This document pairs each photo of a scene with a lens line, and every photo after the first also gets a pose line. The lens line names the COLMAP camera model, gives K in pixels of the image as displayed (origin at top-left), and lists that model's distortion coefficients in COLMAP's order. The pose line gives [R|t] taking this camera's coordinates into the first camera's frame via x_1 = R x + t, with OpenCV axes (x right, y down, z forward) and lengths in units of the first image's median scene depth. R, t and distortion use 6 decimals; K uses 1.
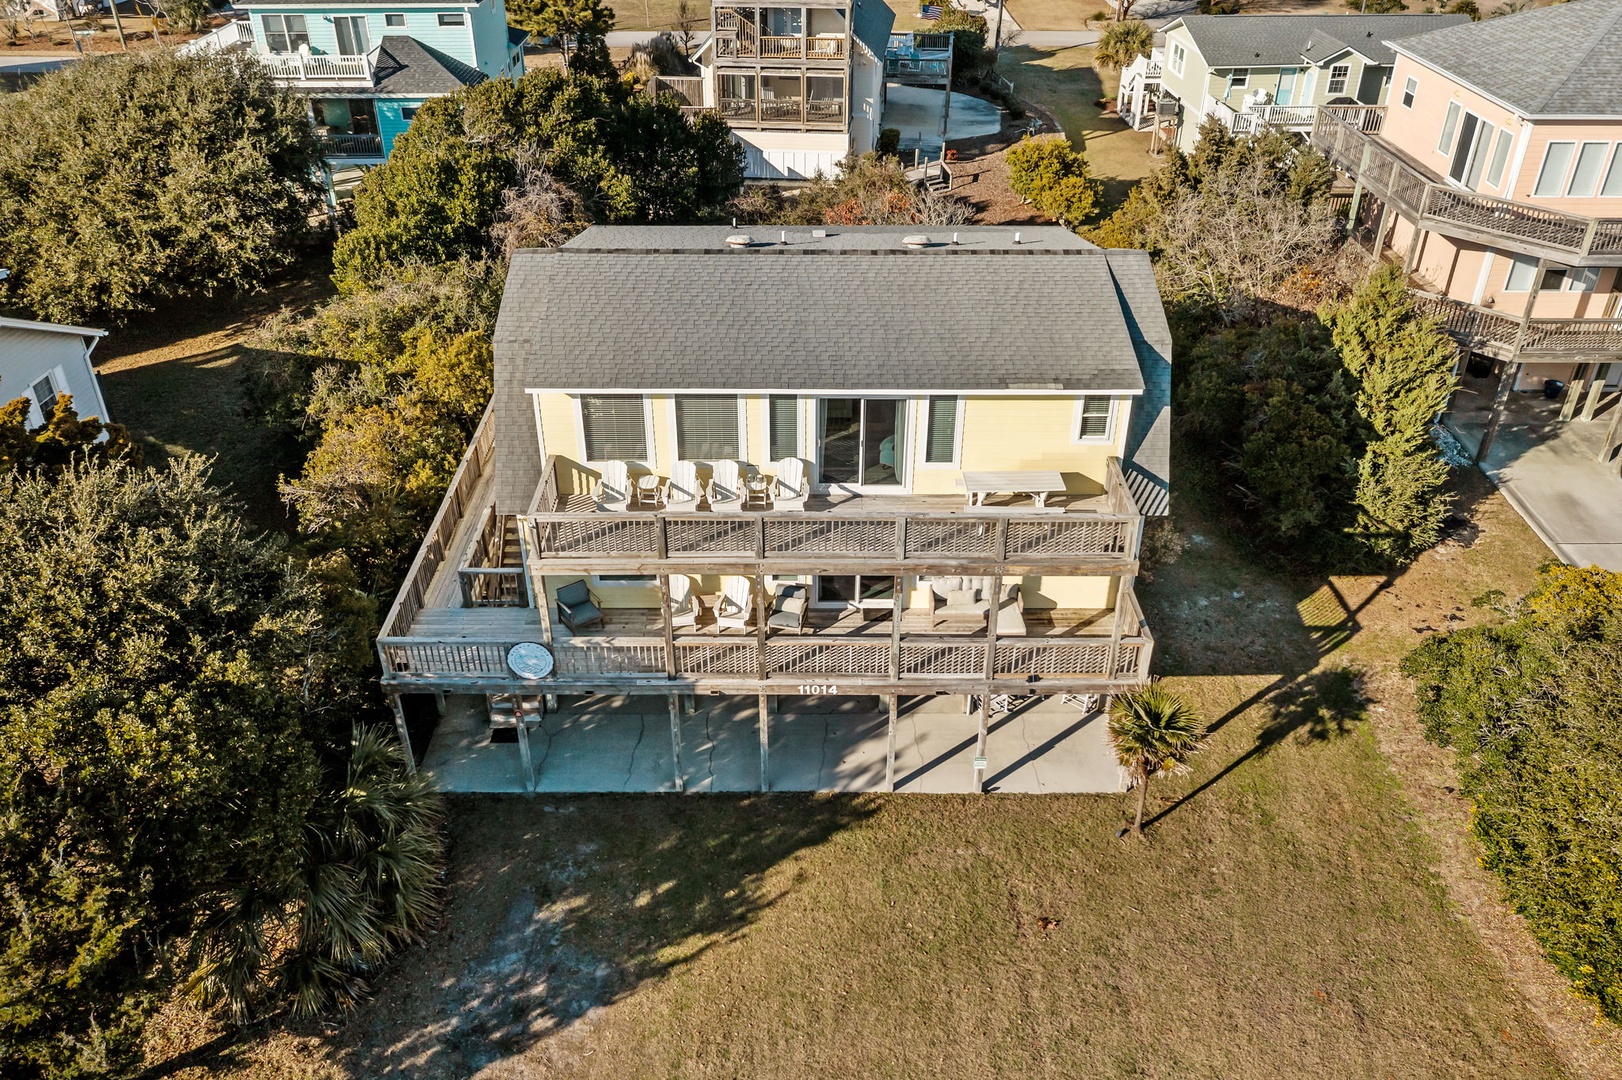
lens RADIAL K [[1246.1, 0, 811.0], [0, 1246.1, 540.0], [0, 0, 1]] dist [-0.016841, 0.002875]
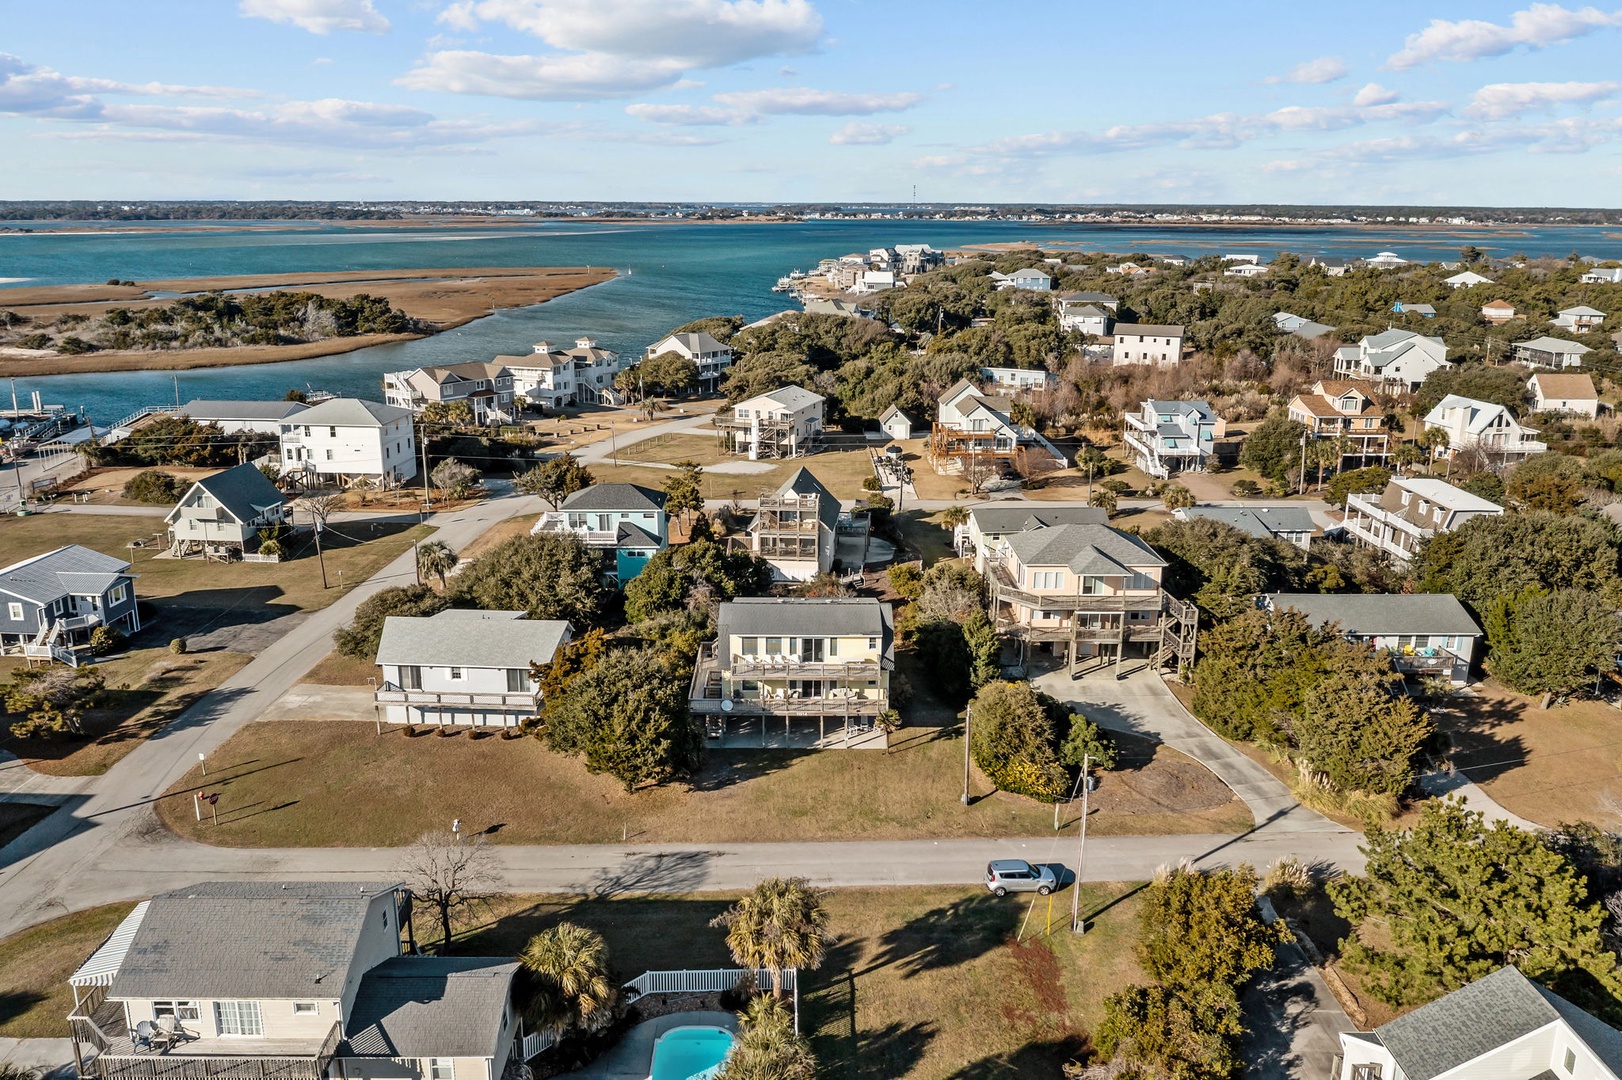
lens RADIAL K [[1246.1, 0, 811.0], [0, 1246.1, 540.0], [0, 0, 1]] dist [-0.016841, 0.002875]
pose [[0.999978, 0.002561, 0.006179, 0.007962], [-0.000570, 0.953055, -0.302796, 0.697983], [-0.006665, 0.302786, 0.953035, -2.542983]]
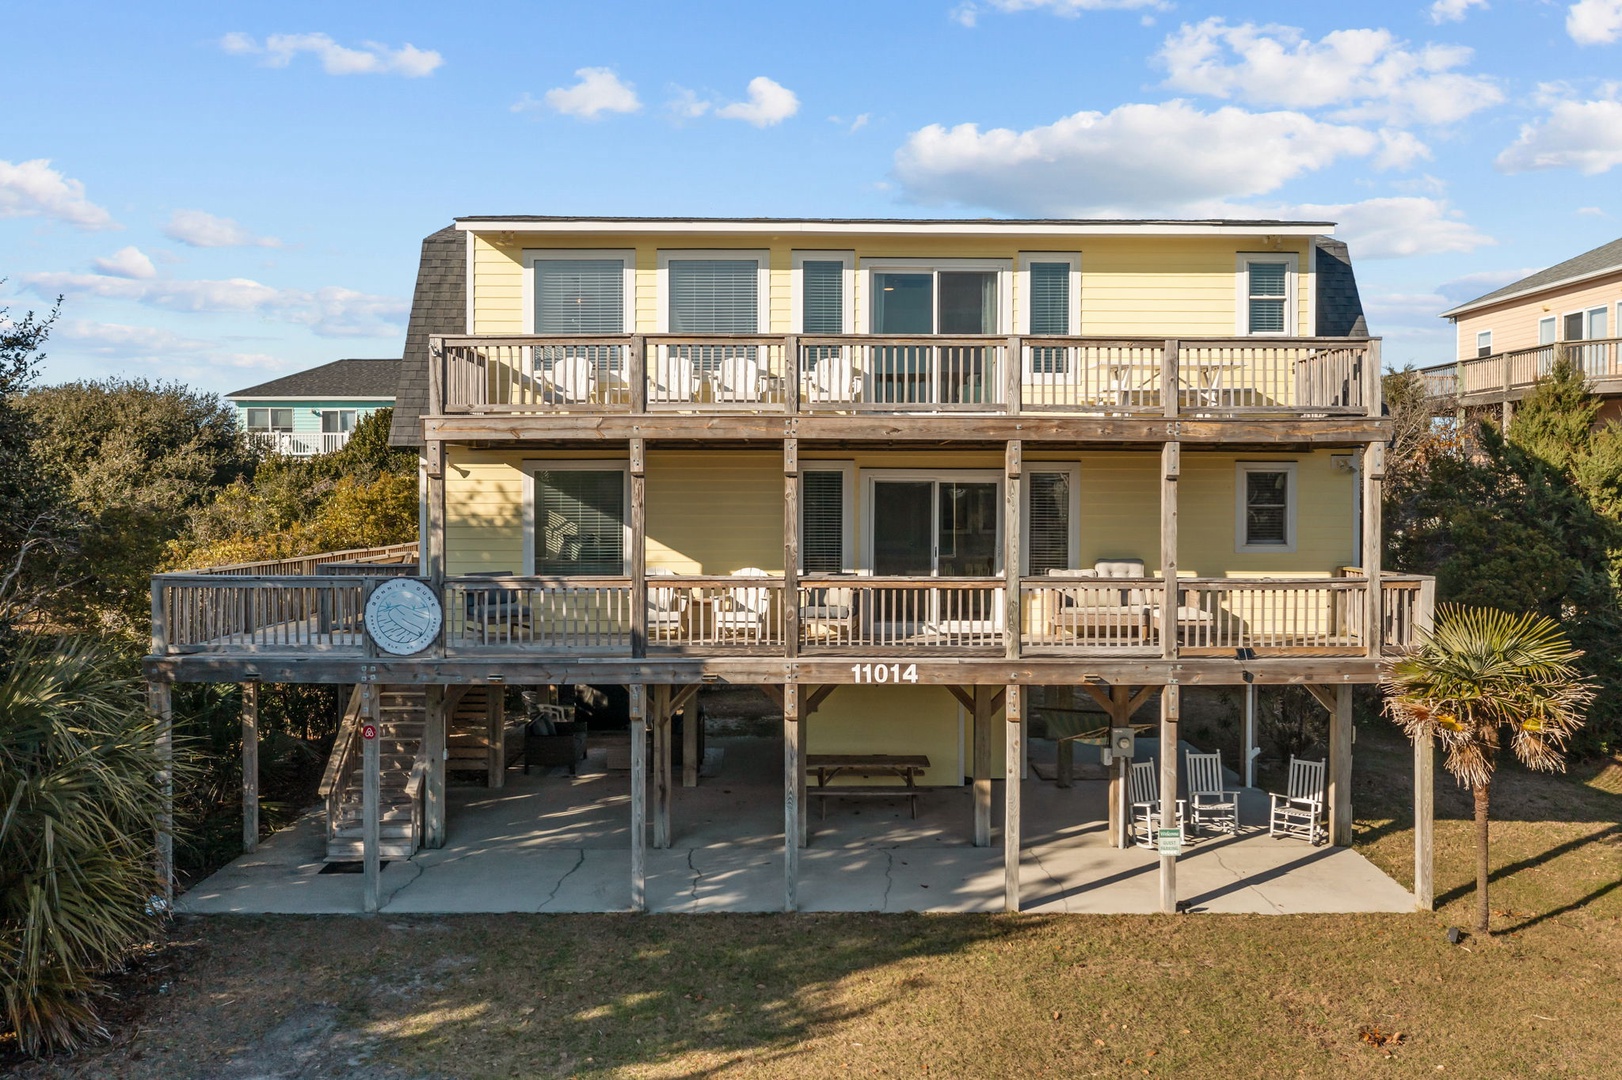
lens RADIAL K [[1276.3, 0, 814.9], [0, 1276.3, 488.9], [0, 0, 1]] dist [-0.007451, 0.003385]
pose [[0.999925, -0.001822, 0.012078, -0.031689], [0.007798, 0.856284, -0.516446, 0.324725], [-0.009401, 0.516502, 0.856235, 0.397800]]
